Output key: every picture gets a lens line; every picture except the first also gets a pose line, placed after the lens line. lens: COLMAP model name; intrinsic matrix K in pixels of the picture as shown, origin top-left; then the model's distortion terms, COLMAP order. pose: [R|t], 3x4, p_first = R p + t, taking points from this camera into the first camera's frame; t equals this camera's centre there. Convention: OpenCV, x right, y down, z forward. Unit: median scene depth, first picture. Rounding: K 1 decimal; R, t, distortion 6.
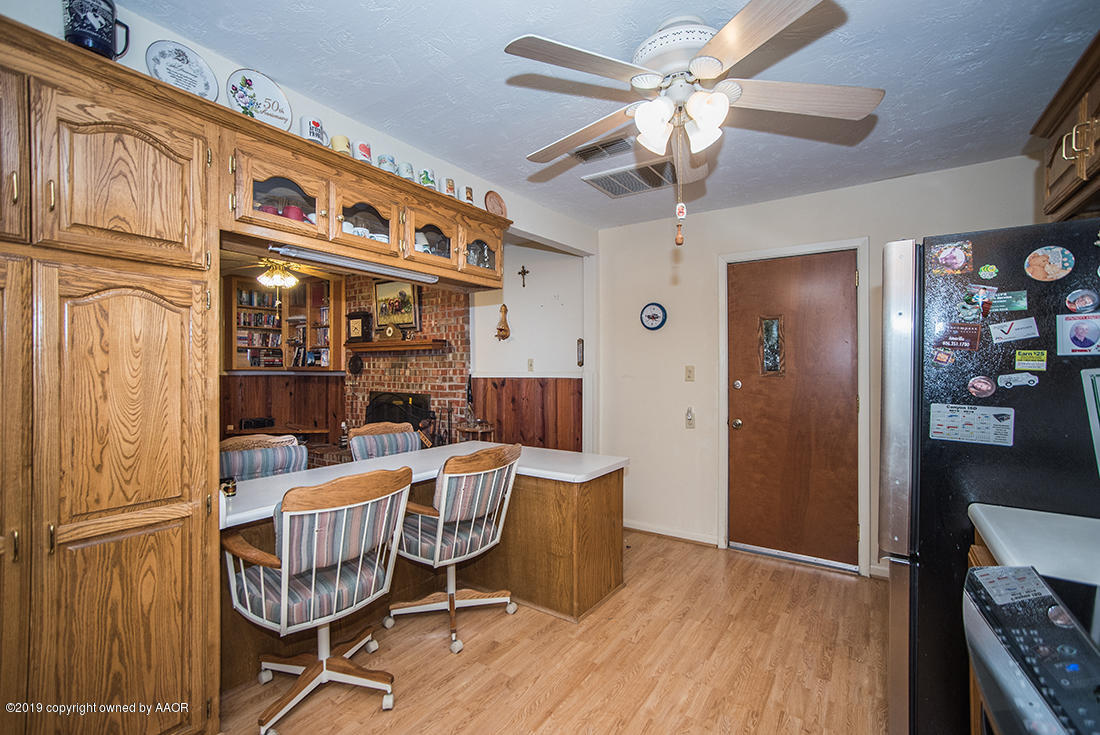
lens RADIAL K [[504.5, 0, 547.3], [0, 504.5, 372.2], [0, 0, 1]] dist [-0.018748, 0.006915]
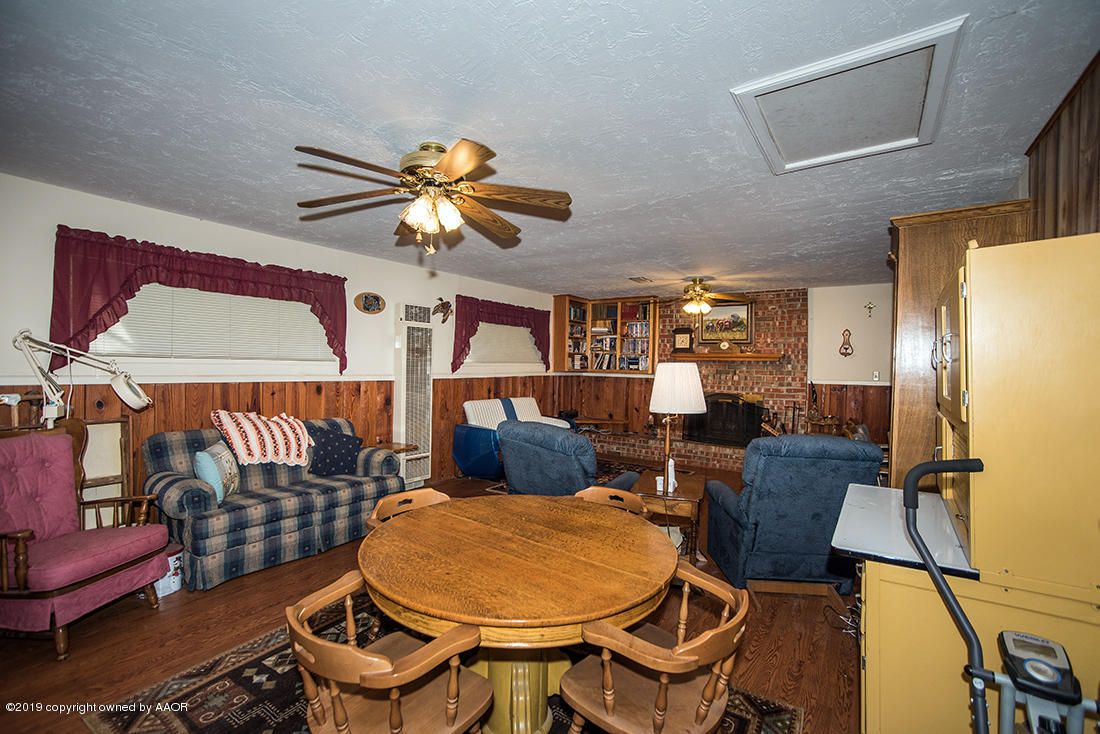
lens RADIAL K [[476.3, 0, 553.1], [0, 476.3, 370.2], [0, 0, 1]] dist [-0.028839, 0.003412]
pose [[0.999836, 0.017502, 0.004559, -0.822874], [-0.017566, 0.999744, 0.014256, -0.030088], [-0.004308, -0.014334, 0.999888, -0.220414]]
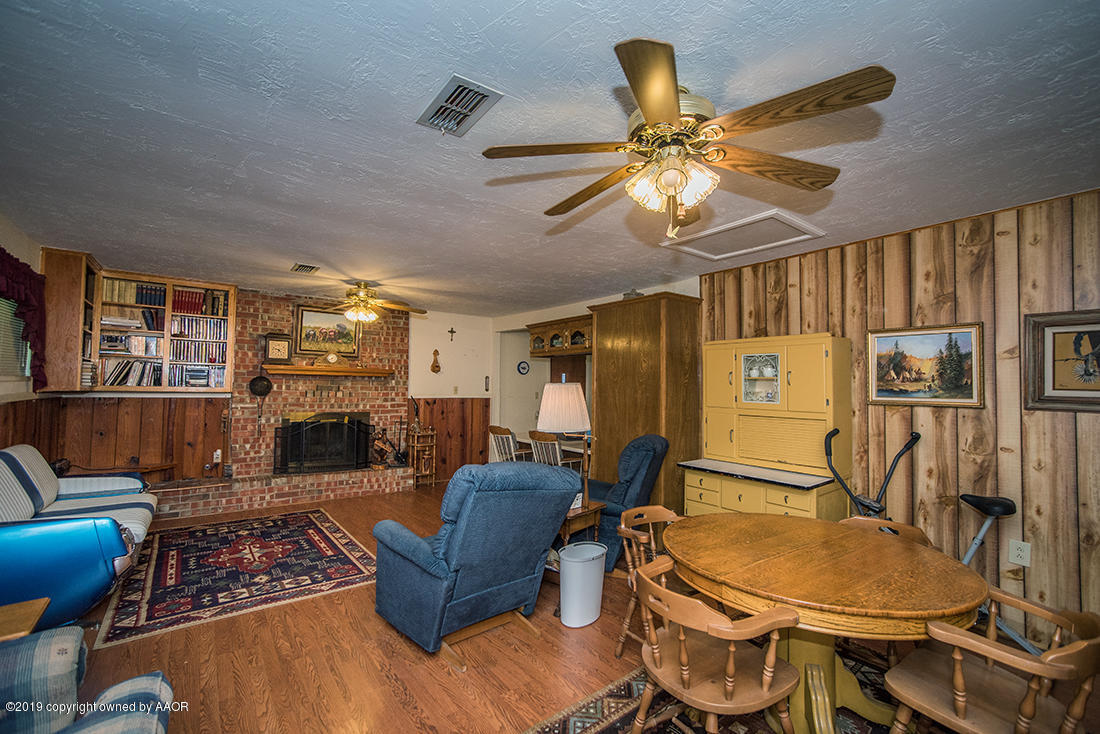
lens RADIAL K [[476.3, 0, 557.2], [0, 476.3, 373.1], [0, 0, 1]] dist [-0.028839, 0.003412]
pose [[0.293940, 0.031816, 0.955294, -1.287287], [-0.016299, 0.999467, -0.028272, -0.028149], [-0.955685, -0.007260, 0.294302, 0.224100]]
